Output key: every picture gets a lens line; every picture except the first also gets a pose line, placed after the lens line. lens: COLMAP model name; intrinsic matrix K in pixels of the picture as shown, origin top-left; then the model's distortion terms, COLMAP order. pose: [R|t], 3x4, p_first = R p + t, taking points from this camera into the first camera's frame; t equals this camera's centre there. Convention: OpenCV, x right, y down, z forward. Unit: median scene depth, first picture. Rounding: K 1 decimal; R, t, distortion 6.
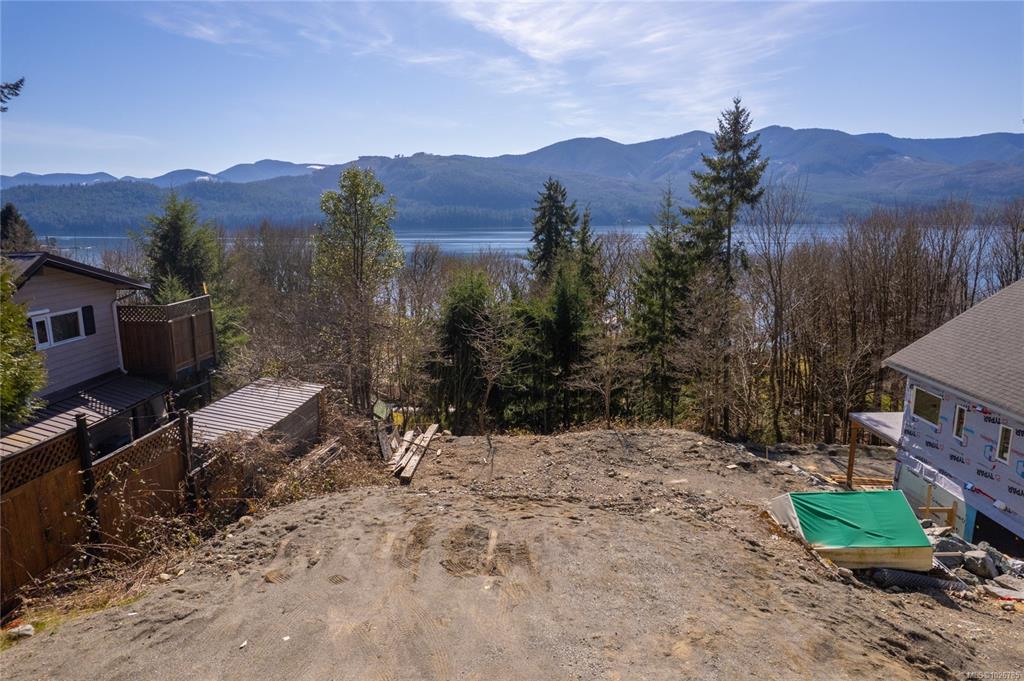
lens RADIAL K [[653.5, 0, 512.9], [0, 653.5, 339.3], [0, 0, 1]] dist [-0.076777, 0.066268]
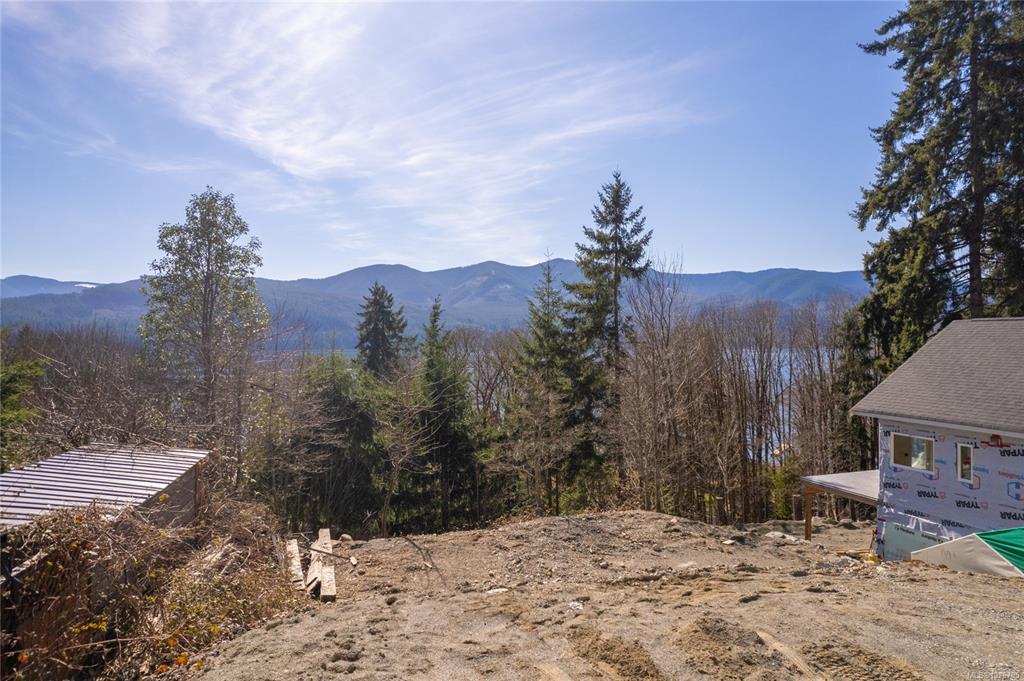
lens RADIAL K [[653.1, 0, 511.9], [0, 653.1, 340.6], [0, 0, 1]] dist [-0.072286, 0.058554]
pose [[0.955160, 0.001875, 0.296085, -0.093673], [0.053143, 0.982656, -0.177660, 0.044321], [-0.291282, 0.185428, 0.938494, 0.155221]]
